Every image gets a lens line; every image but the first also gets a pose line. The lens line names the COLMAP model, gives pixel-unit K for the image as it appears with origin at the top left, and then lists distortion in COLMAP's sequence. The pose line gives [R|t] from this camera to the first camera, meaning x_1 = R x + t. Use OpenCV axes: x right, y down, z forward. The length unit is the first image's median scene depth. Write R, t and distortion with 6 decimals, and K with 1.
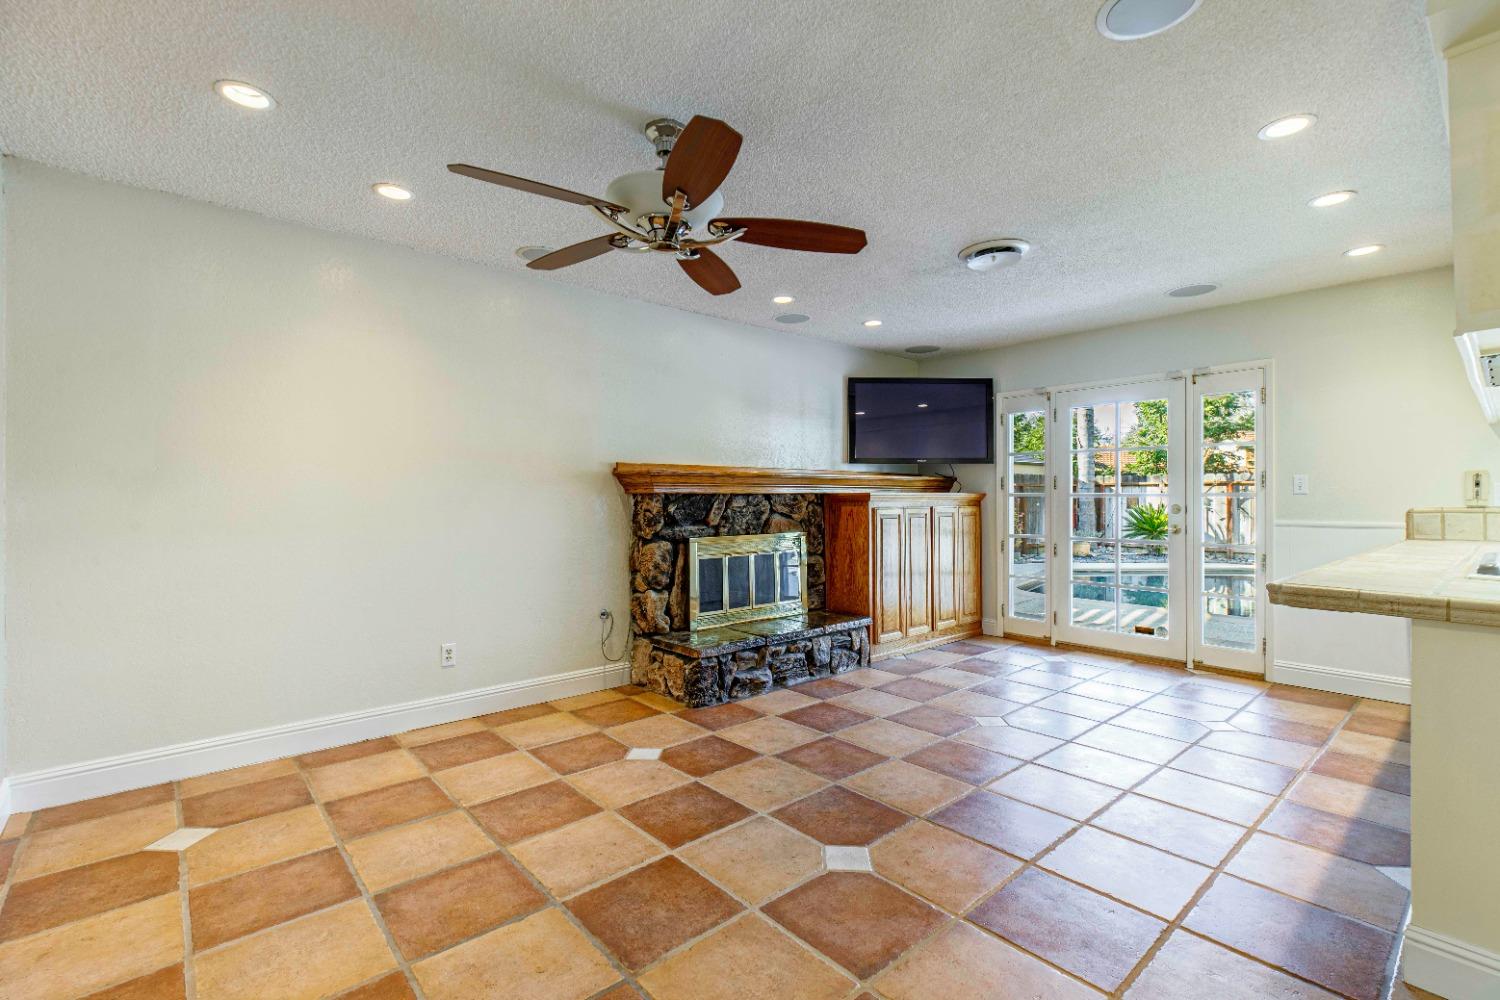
lens RADIAL K [[680.0, 0, 739.0], [0, 680.0, 497.0], [0, 0, 1]] dist [0.012591, -0.002250]
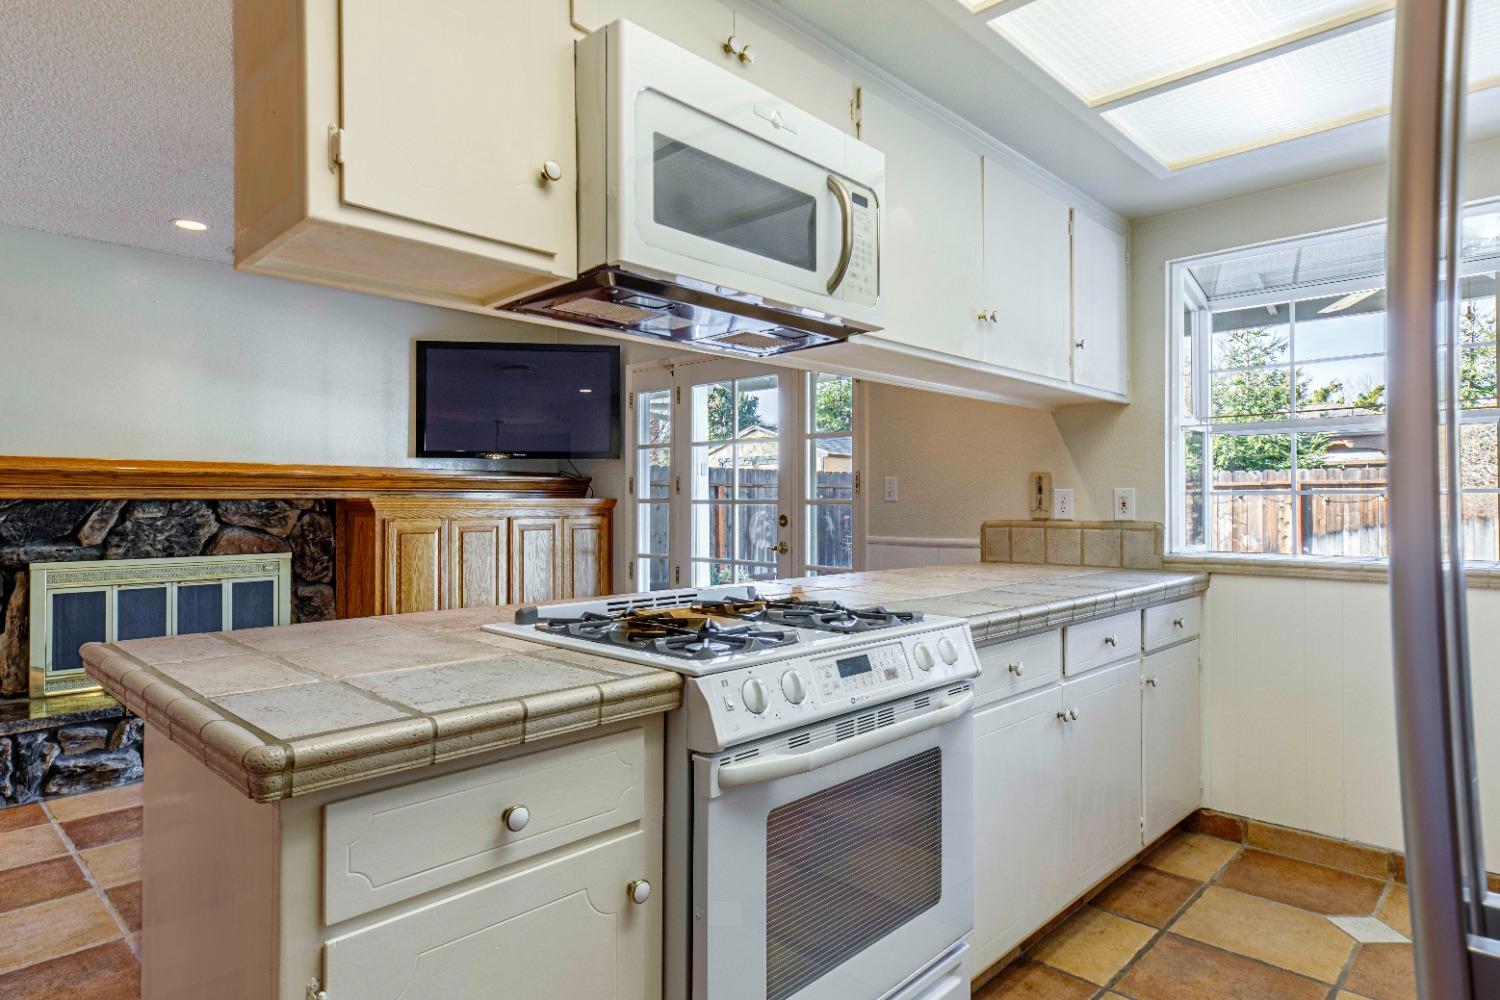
lens RADIAL K [[866.5, 0, 740.7], [0, 866.5, 498.5], [0, 0, 1]] dist [0.014909, -0.001084]
pose [[0.996871, 0.002516, 0.079009, 0.591819], [-0.002431, 0.999996, -0.001181, -0.006691], [-0.079012, 0.000986, 0.996873, 0.054879]]
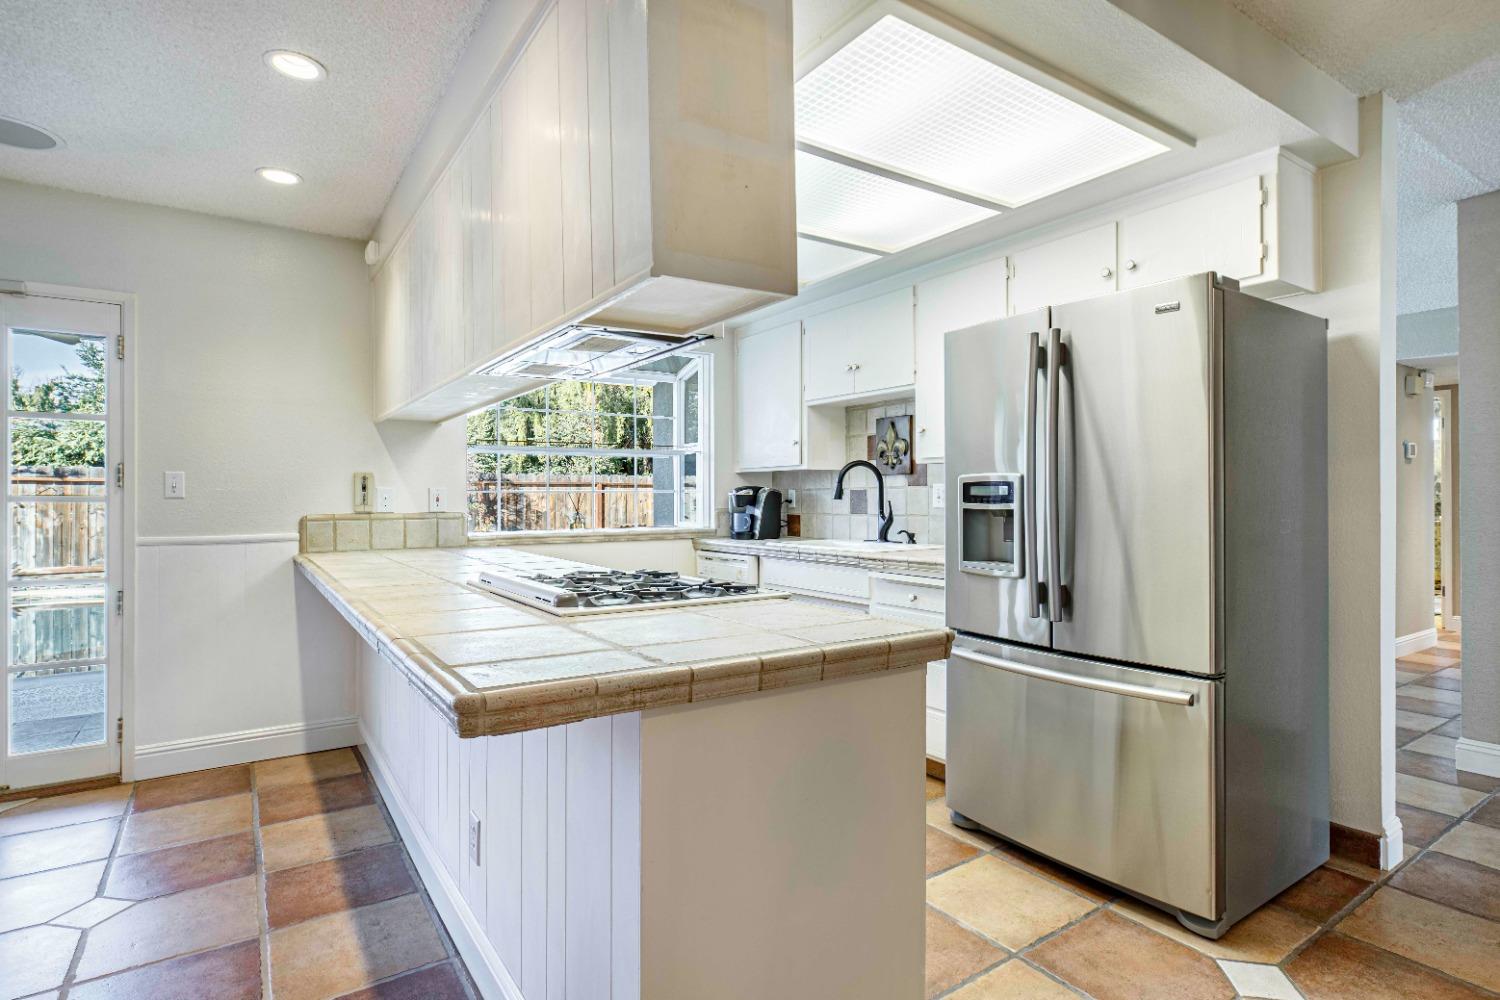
lens RADIAL K [[759.9, 0, 753.7], [0, 759.9, 497.8], [0, 0, 1]] dist [0.003034, 0.000036]
pose [[0.118239, 0.000608, 0.992985, 0.122595], [-0.002037, 0.999998, -0.000370, -0.005786], [-0.992983, -0.001979, 0.118240, 0.330469]]
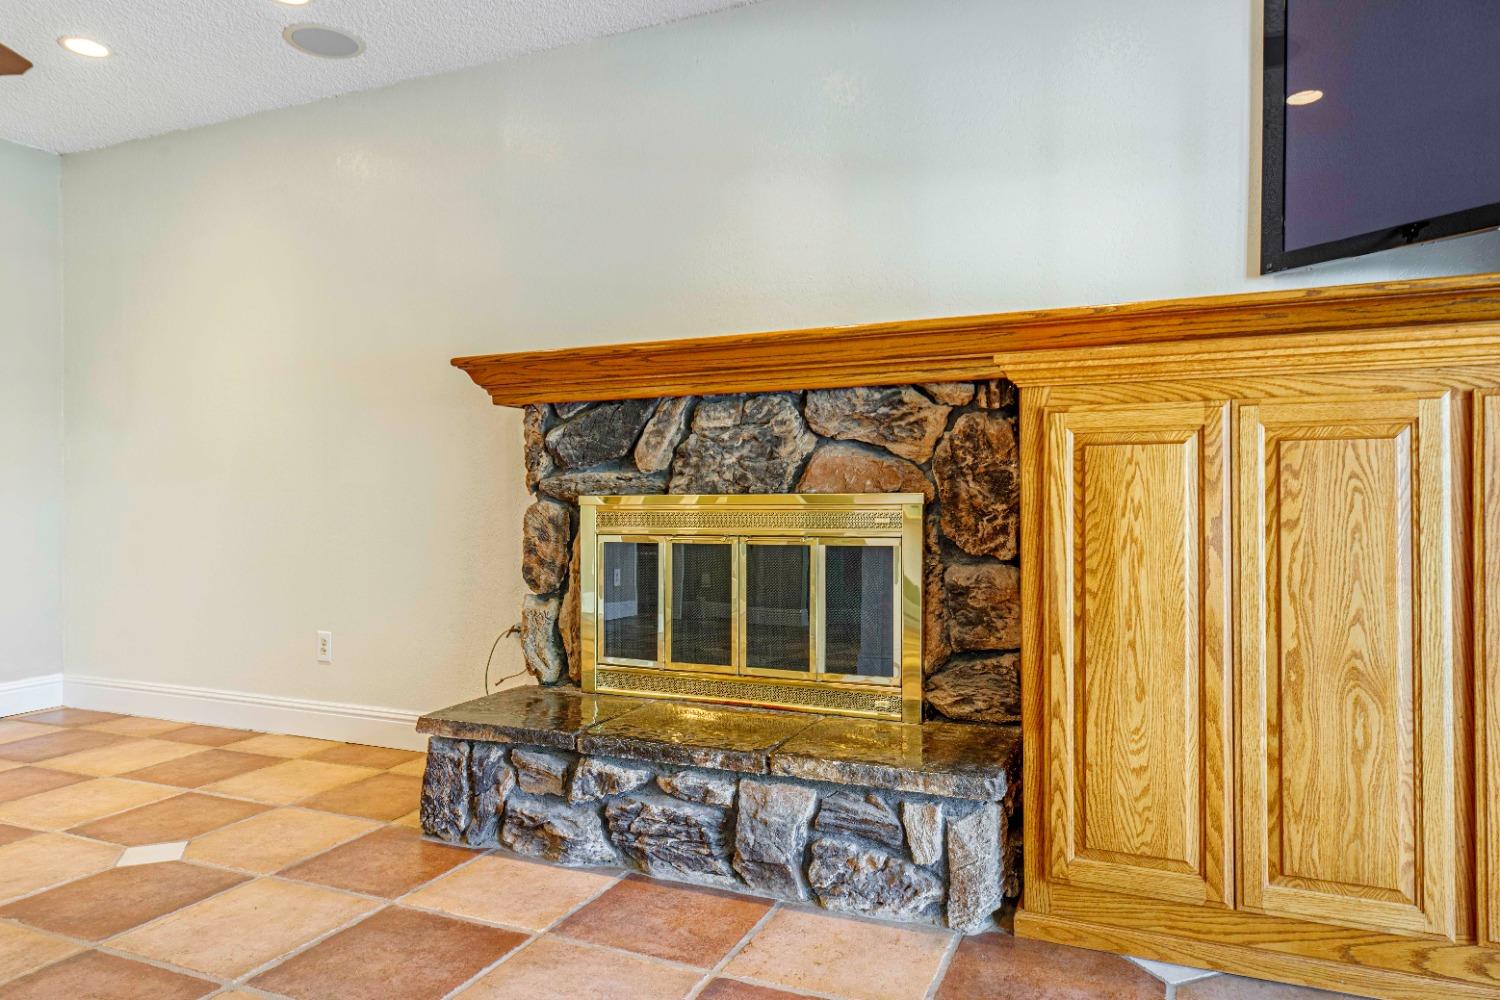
lens RADIAL K [[968.0, 0, 756.0], [0, 968.0, 494.4], [0, 0, 1]] dist [0.009447, 0.001702]
pose [[0.430033, -0.002286, -0.902810, 0.609737], [0.005821, 0.999983, 0.000241, 0.061534], [0.902794, -0.005359, 0.430039, 0.836123]]
